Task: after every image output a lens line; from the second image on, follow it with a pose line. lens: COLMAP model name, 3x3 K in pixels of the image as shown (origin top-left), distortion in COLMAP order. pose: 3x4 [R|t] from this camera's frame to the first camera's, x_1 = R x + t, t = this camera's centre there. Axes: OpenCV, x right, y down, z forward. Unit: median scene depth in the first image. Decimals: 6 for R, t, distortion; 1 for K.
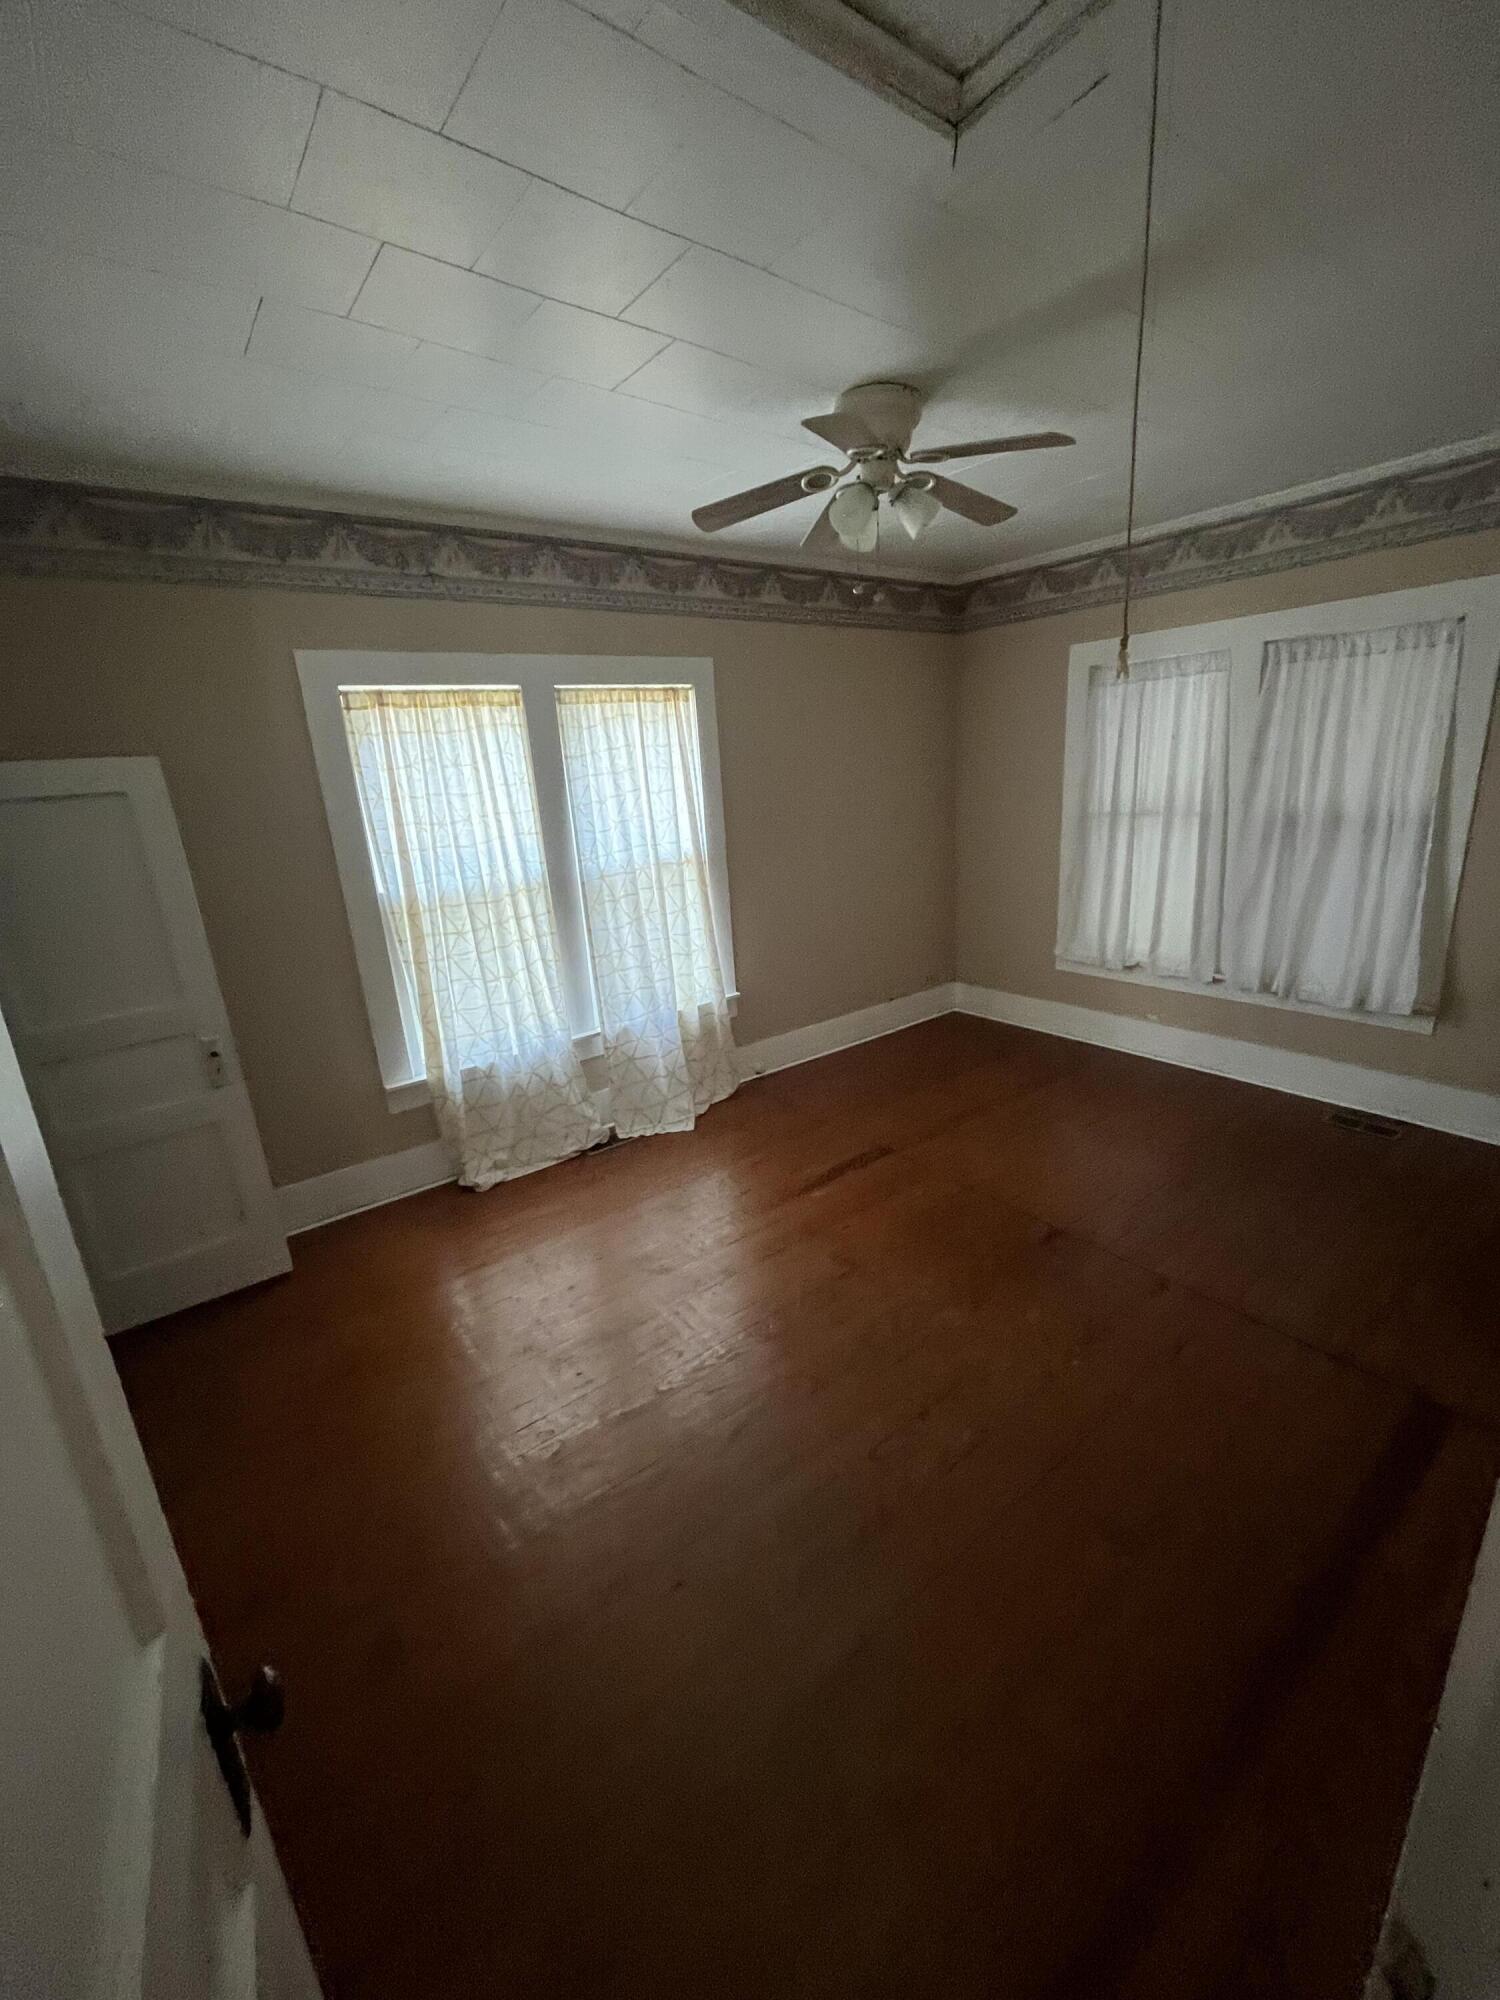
lens RADIAL K [[809.3, 0, 754.9], [0, 809.3, 1001.4], [0, 0, 1]] dist [0.000475, 0.001020]
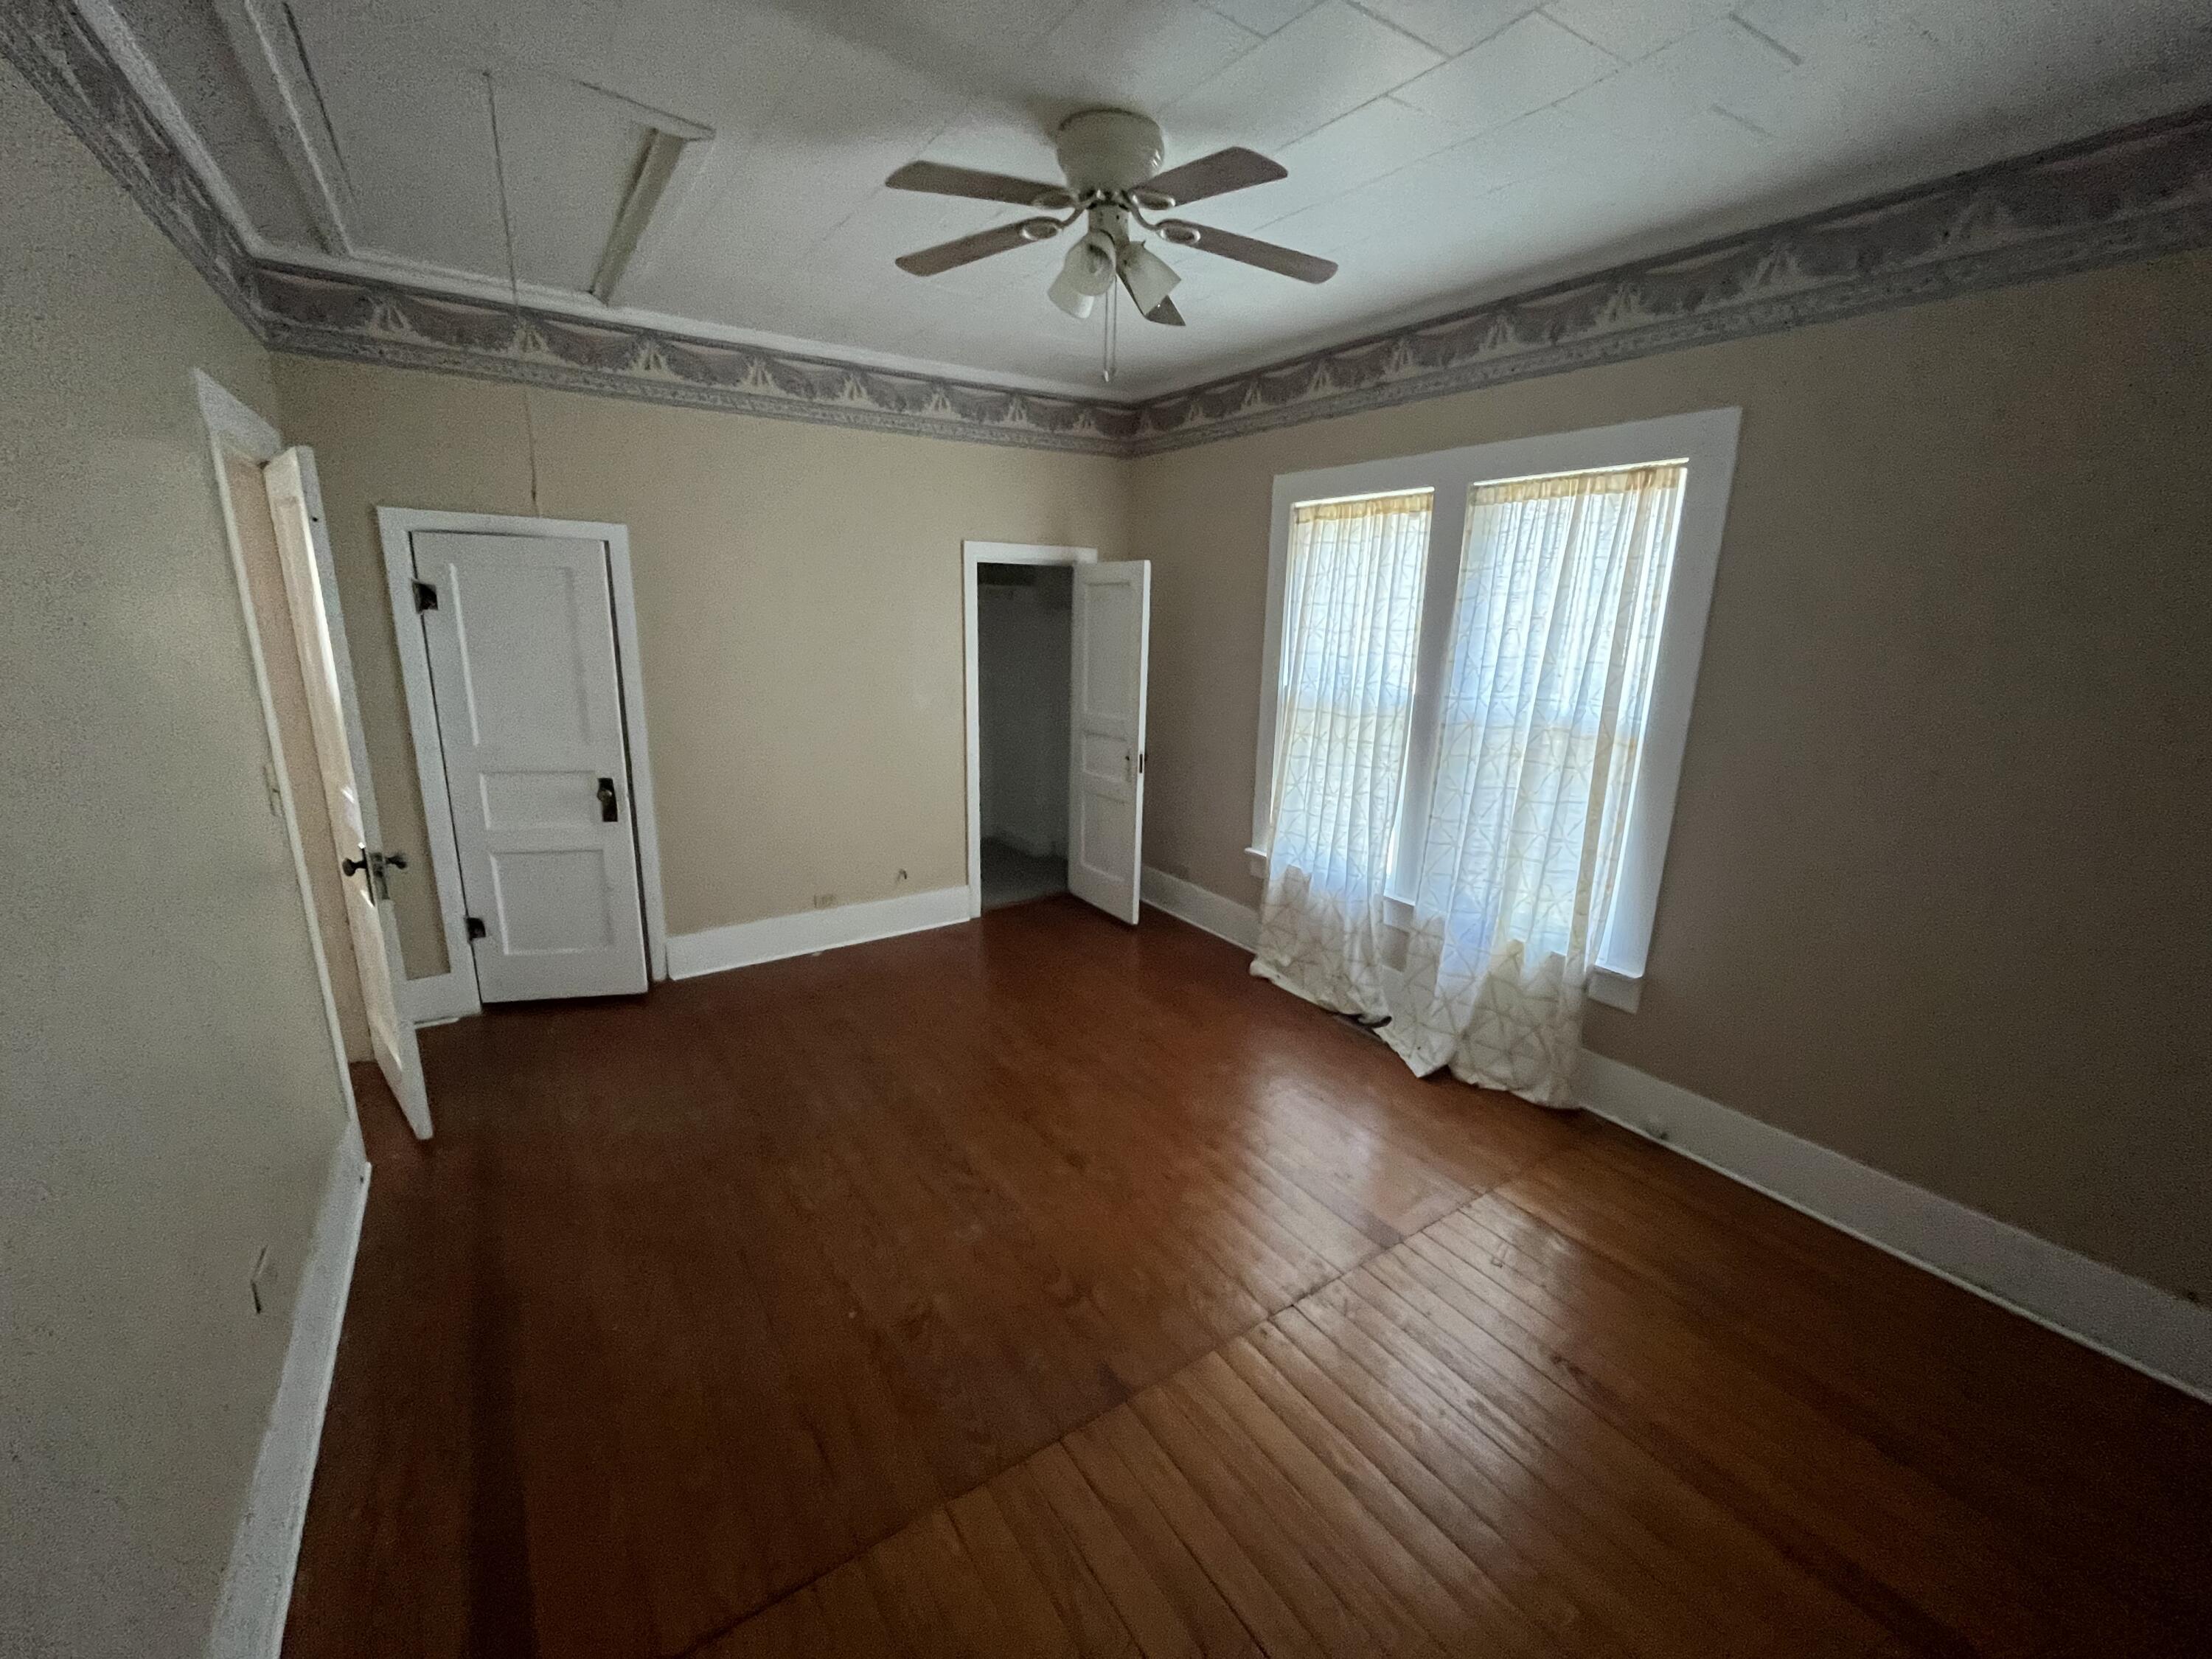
lens RADIAL K [[895.1, 0, 1096.3], [0, 895.1, 833.8], [0, 0, 1]] dist [0.000475, 0.001020]
pose [[-0.057682, 0.302387, -0.951438, 0.726243], [-0.304516, 0.902279, 0.305225, -0.224610], [0.950759, 0.307334, 0.040036, 0.692288]]
